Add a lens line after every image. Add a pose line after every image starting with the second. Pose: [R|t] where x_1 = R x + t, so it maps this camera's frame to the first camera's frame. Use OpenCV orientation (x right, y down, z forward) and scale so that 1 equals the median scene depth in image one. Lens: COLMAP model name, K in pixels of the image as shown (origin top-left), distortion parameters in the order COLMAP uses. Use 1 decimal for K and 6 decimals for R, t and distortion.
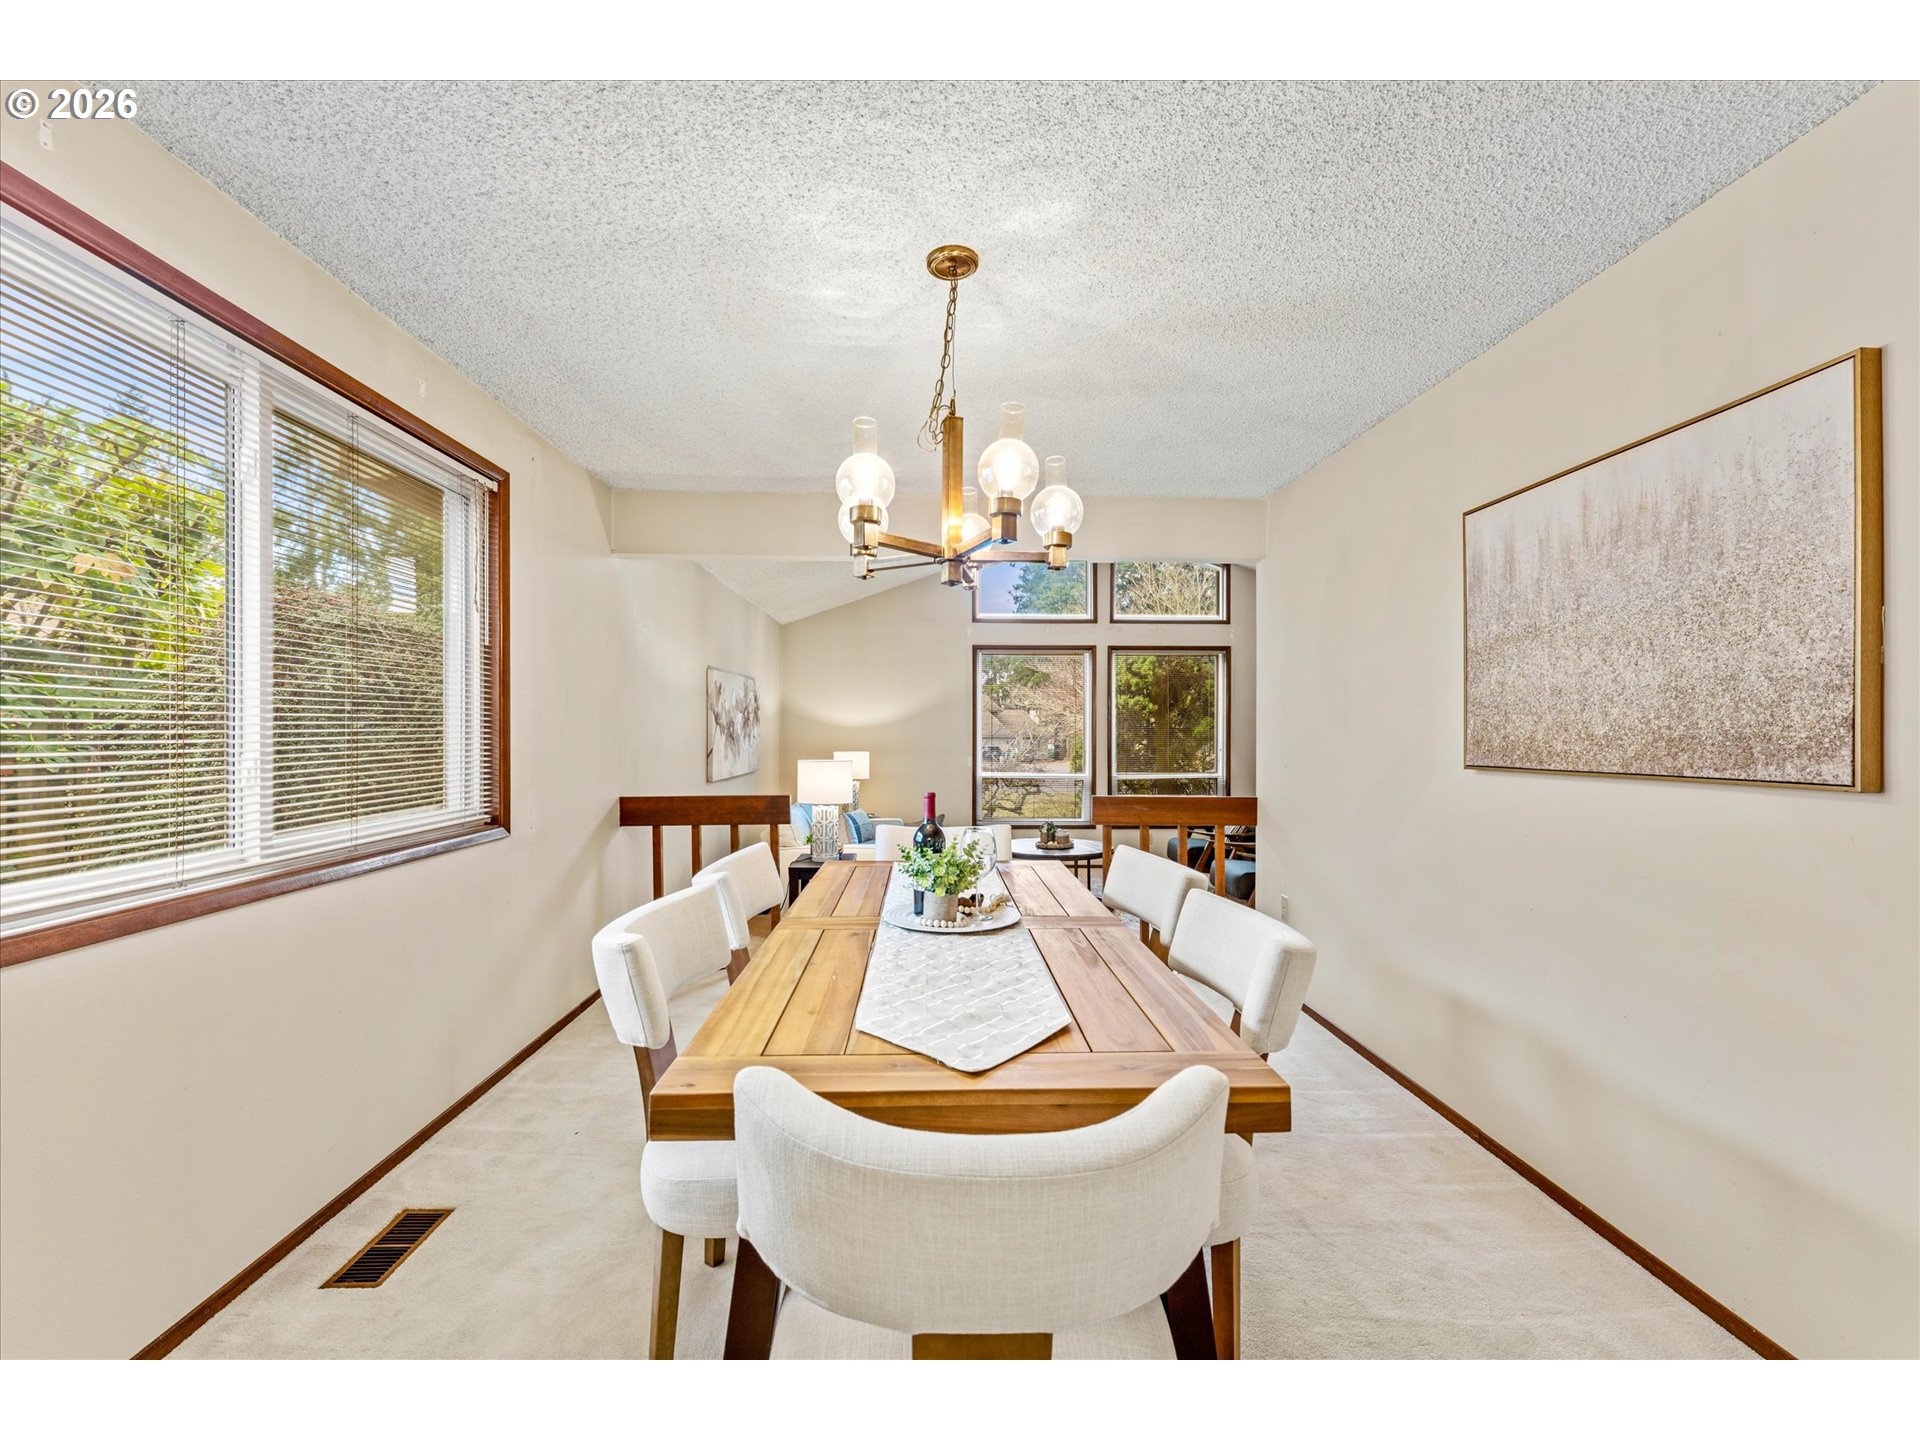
lens RADIAL K [[790.8, 0, 959.4], [0, 790.8, 718.5], [0, 0, 1]] dist [0.000344, 0.000114]
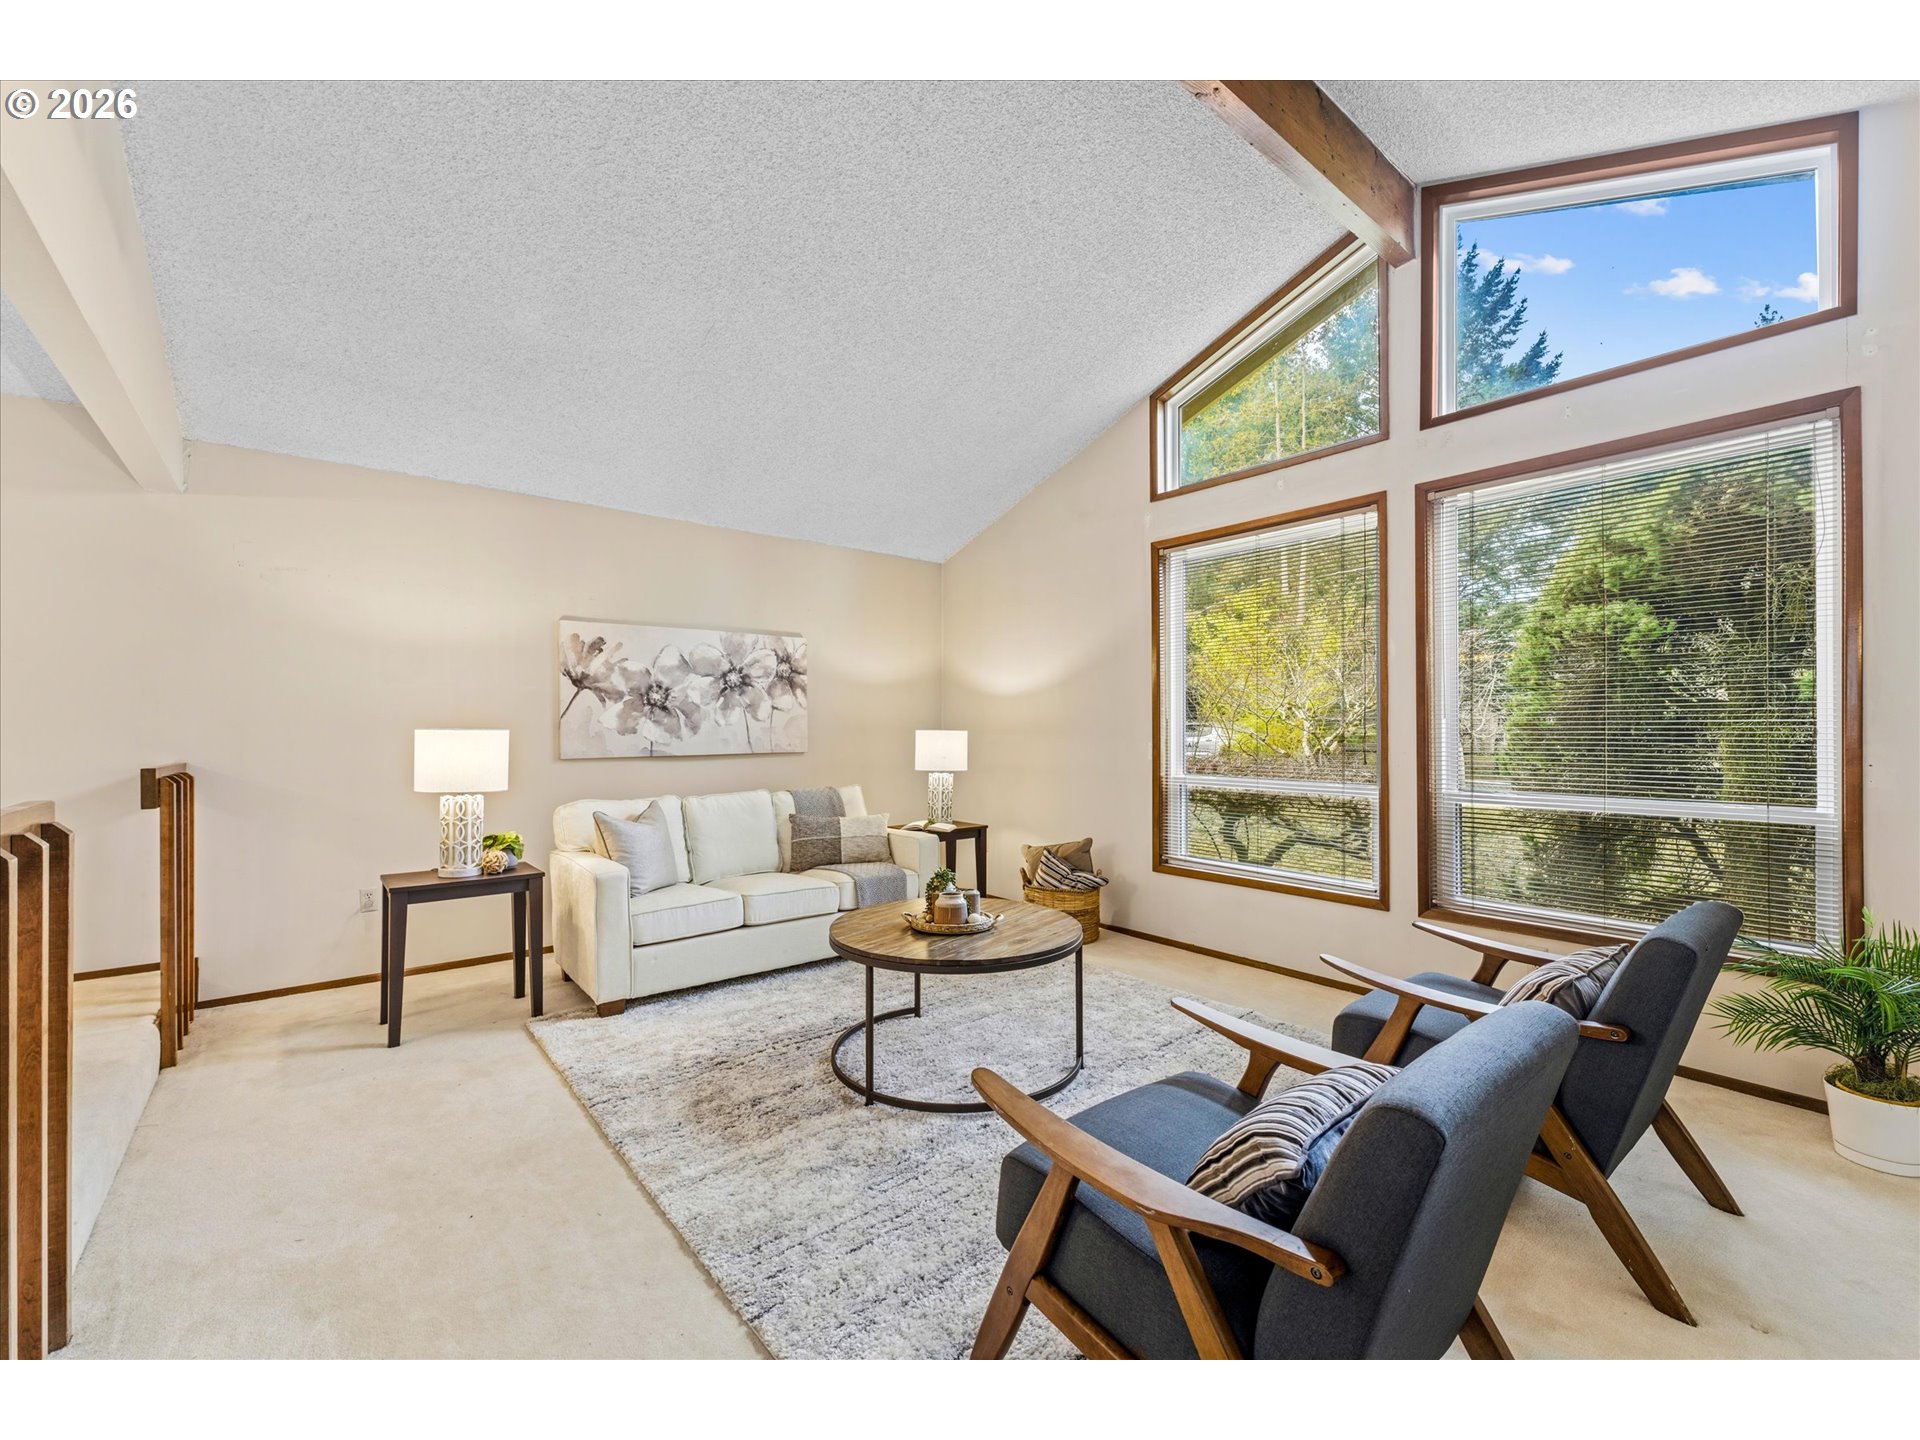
lens RADIAL K [[790.8, 0, 959.4], [0, 790.8, 718.5], [0, 0, 1]] dist [0.000344, 0.000114]
pose [[0.595378, -0.005247, -0.803429, 0.379134], [-0.003416, 0.999953, -0.009062, 0.036799], [0.803439, 0.008139, 0.595332, 0.552965]]
